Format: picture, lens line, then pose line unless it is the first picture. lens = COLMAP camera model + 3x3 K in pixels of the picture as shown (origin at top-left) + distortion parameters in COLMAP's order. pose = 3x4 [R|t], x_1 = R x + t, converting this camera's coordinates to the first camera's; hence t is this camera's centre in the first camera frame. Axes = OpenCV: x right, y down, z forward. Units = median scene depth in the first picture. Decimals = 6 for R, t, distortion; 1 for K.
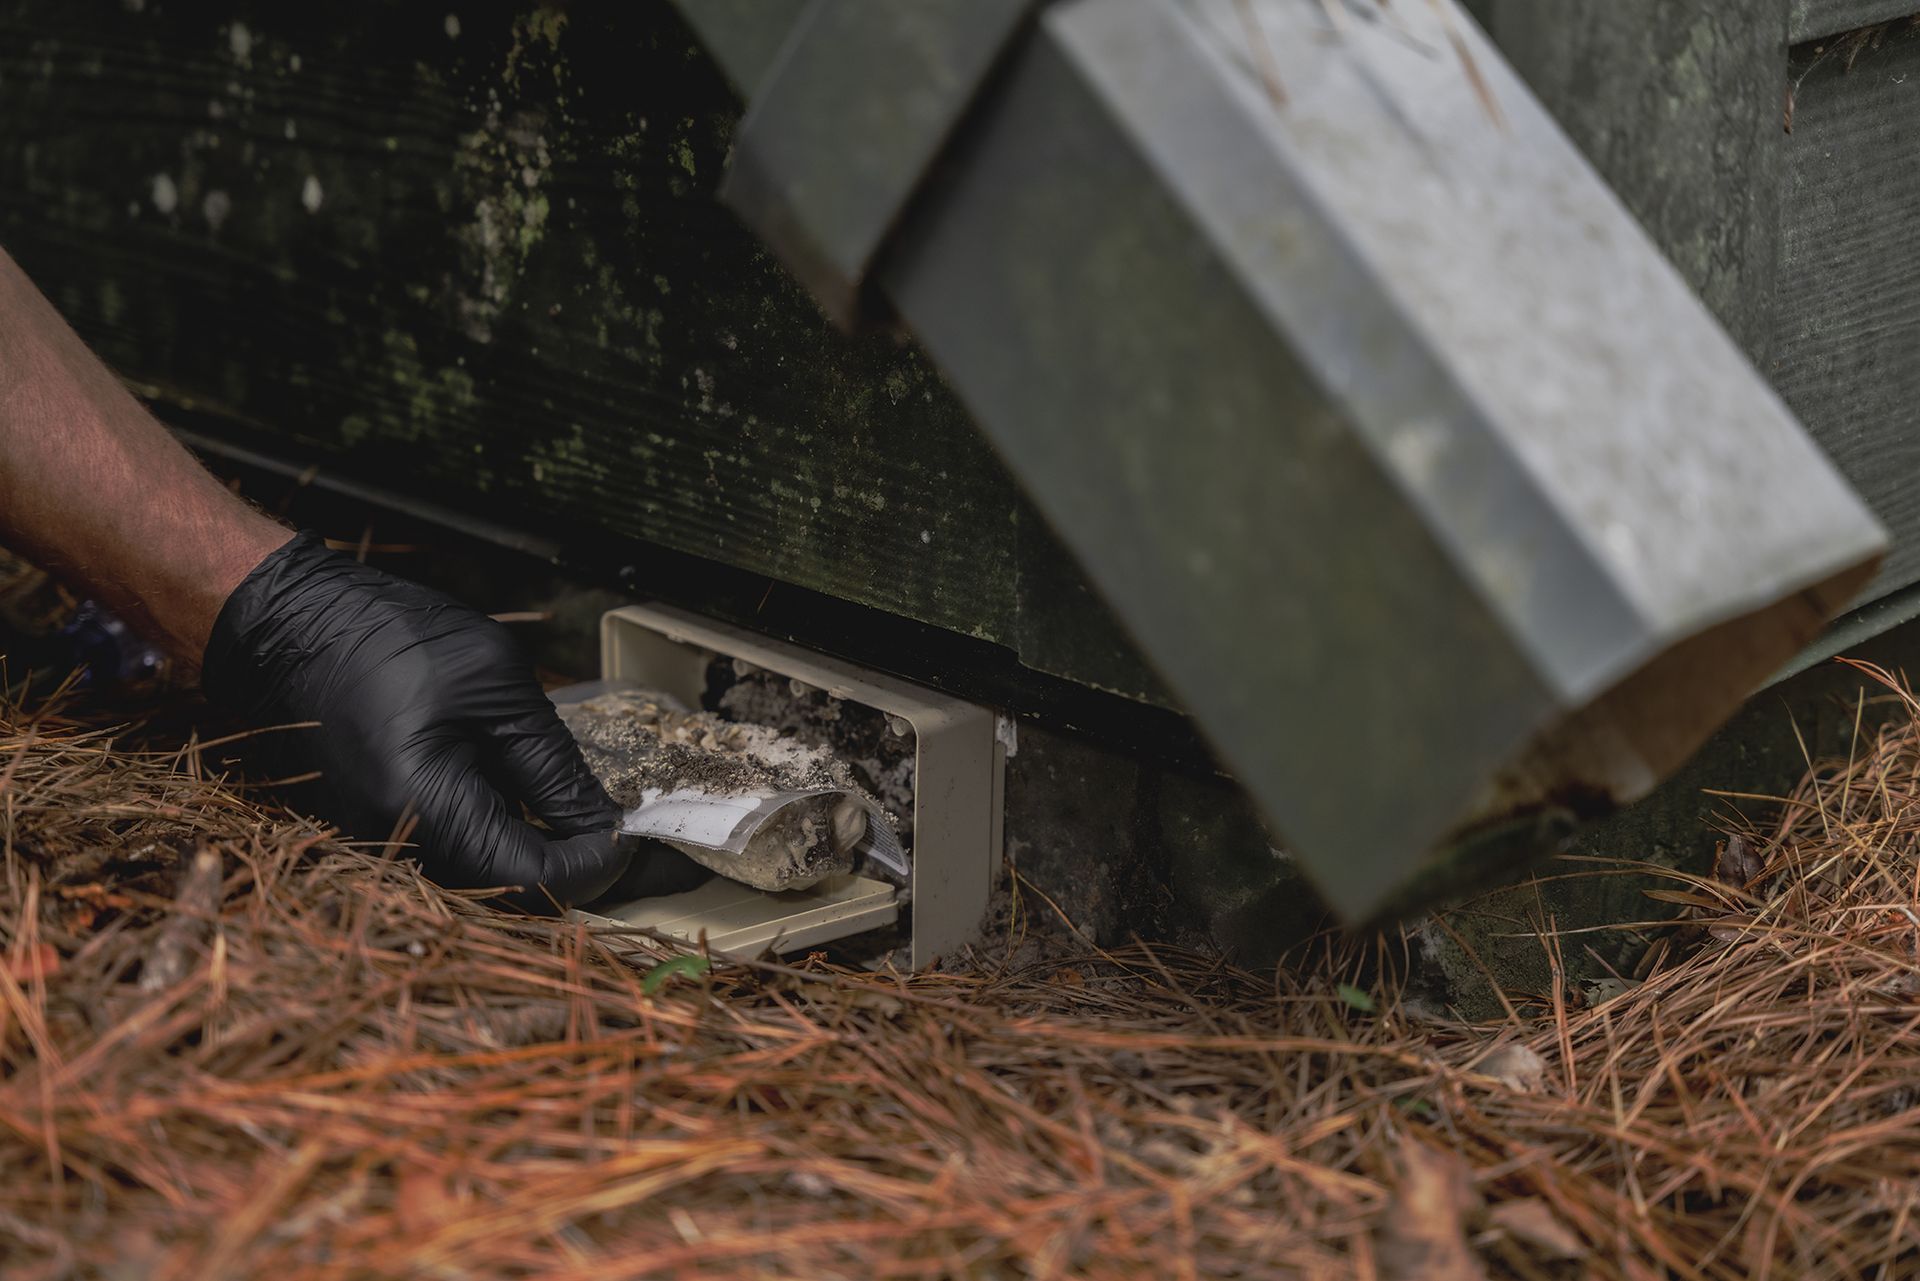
lens RADIAL K [[3678.1, 0, 960.0], [0, 3678.1, 640.5], [0, 0, 1]] dist [0.013252, -0.025643]
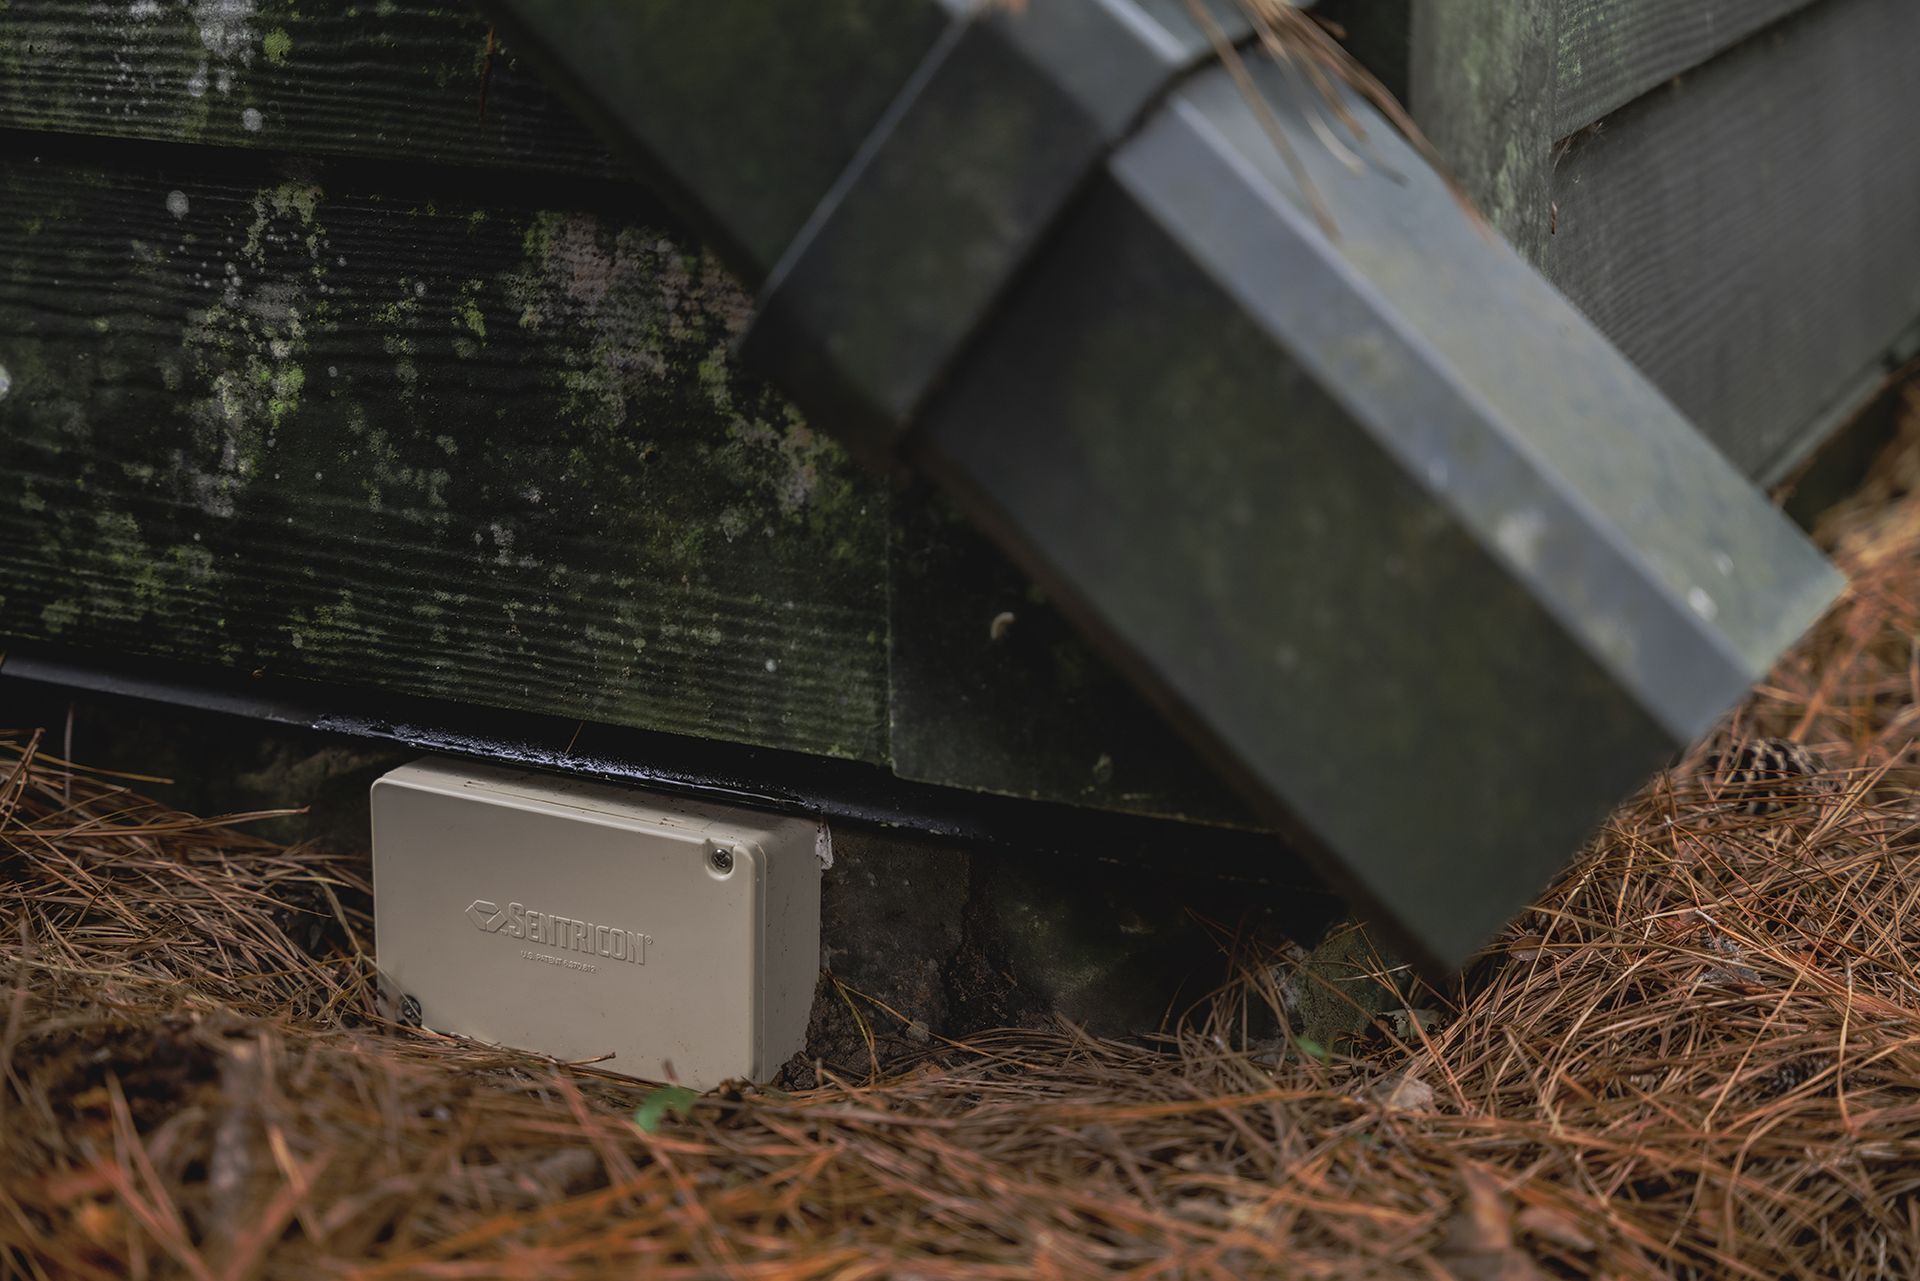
lens RADIAL K [[3678.1, 0, 960.0], [0, 3678.1, 640.5], [0, 0, 1]] dist [0.013252, -0.025643]
pose [[0.952442, -0.090898, 0.290848, -0.244967], [0.099201, 0.994970, -0.013899, -0.014509], [-0.288122, 0.042090, 0.956668, -0.012315]]
